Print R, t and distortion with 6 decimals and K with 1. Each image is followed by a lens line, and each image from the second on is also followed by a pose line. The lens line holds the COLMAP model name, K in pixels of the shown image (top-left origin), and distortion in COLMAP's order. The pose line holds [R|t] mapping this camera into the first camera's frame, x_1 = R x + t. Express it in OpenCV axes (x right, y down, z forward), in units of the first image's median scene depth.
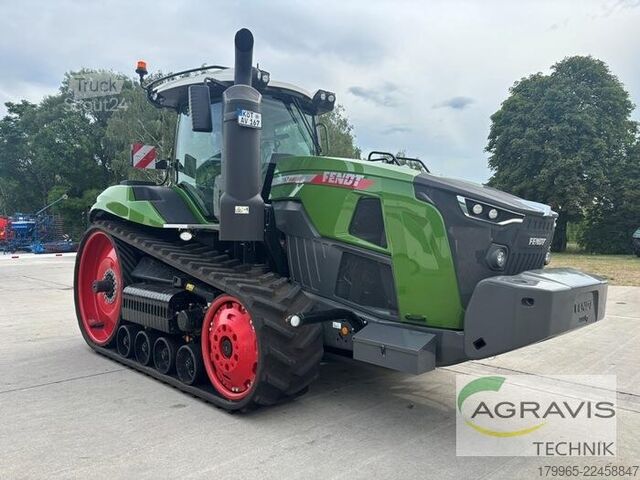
lens RADIAL K [[494.3, 0, 265.2], [0, 494.3, 237.0], [0, 0, 1]] dist [0.016459, -0.002810]
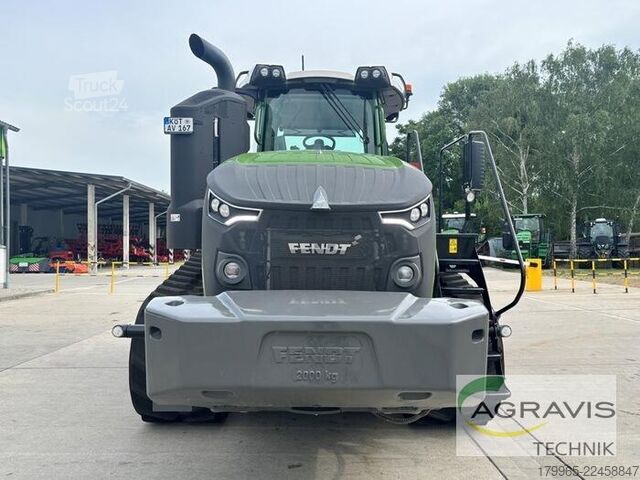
lens RADIAL K [[494.3, 0, 265.2], [0, 494.3, 237.0], [0, 0, 1]] dist [0.016459, -0.002810]
pose [[0.735026, -0.017429, -0.677814, 0.741366], [0.003223, 0.999748, -0.022212, 0.006547], [0.678031, 0.014142, 0.734897, 0.383645]]
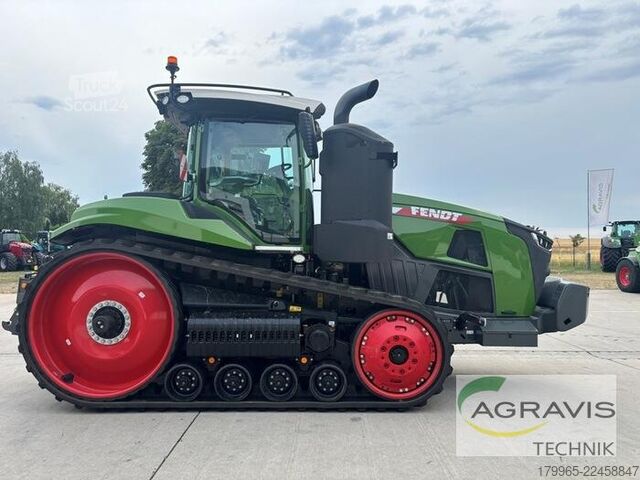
lens RADIAL K [[524.4, 0, 320.0], [0, 524.4, 240.0], [0, 0, 1]] dist [0.071223, -0.081528]
pose [[0.676416, 0.015262, 0.736362, -1.086421], [0.003150, 0.999716, -0.023613, -0.017102], [-0.736513, 0.018291, 0.676176, 0.287989]]
